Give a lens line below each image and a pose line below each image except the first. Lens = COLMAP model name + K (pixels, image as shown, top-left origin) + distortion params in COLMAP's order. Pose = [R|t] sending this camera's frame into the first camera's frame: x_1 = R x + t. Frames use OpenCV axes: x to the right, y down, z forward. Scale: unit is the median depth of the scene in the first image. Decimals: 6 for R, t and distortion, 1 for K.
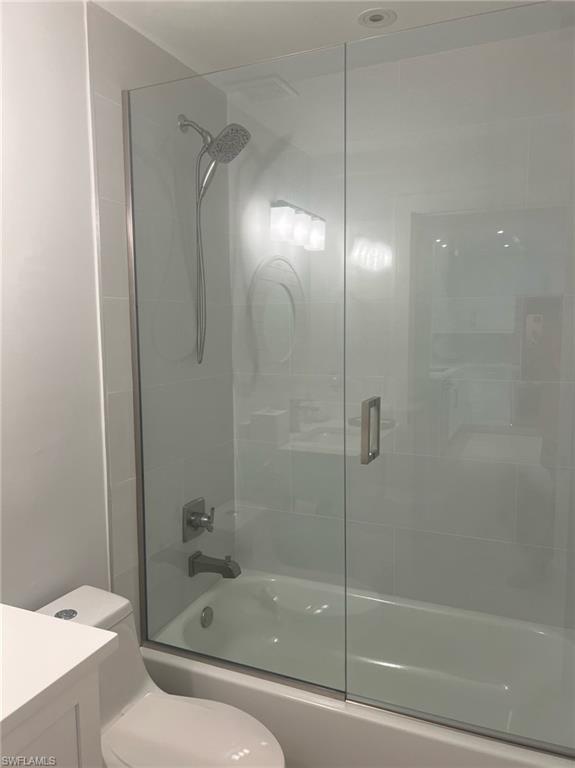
lens RADIAL K [[580.0, 0, 291.5], [0, 580.0, 381.7], [0, 0, 1]] dist [0.042138, -0.027137]
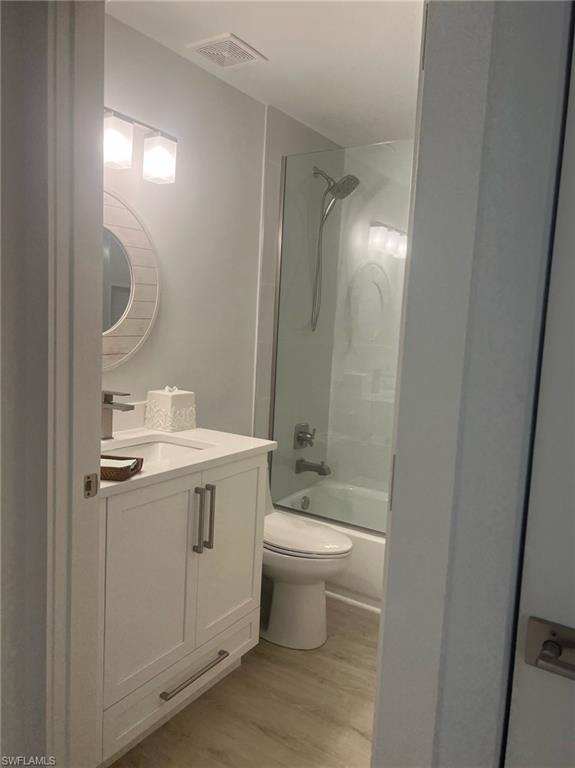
lens RADIAL K [[580.0, 0, 287.9], [0, 580.0, 385.3], [0, 0, 1]] dist [0.042138, -0.027137]
pose [[0.984261, 0.076298, -0.159400, 0.026017], [-0.075925, 0.997078, 0.008435, 0.097604], [0.159578, 0.003800, 0.987178, -0.479425]]
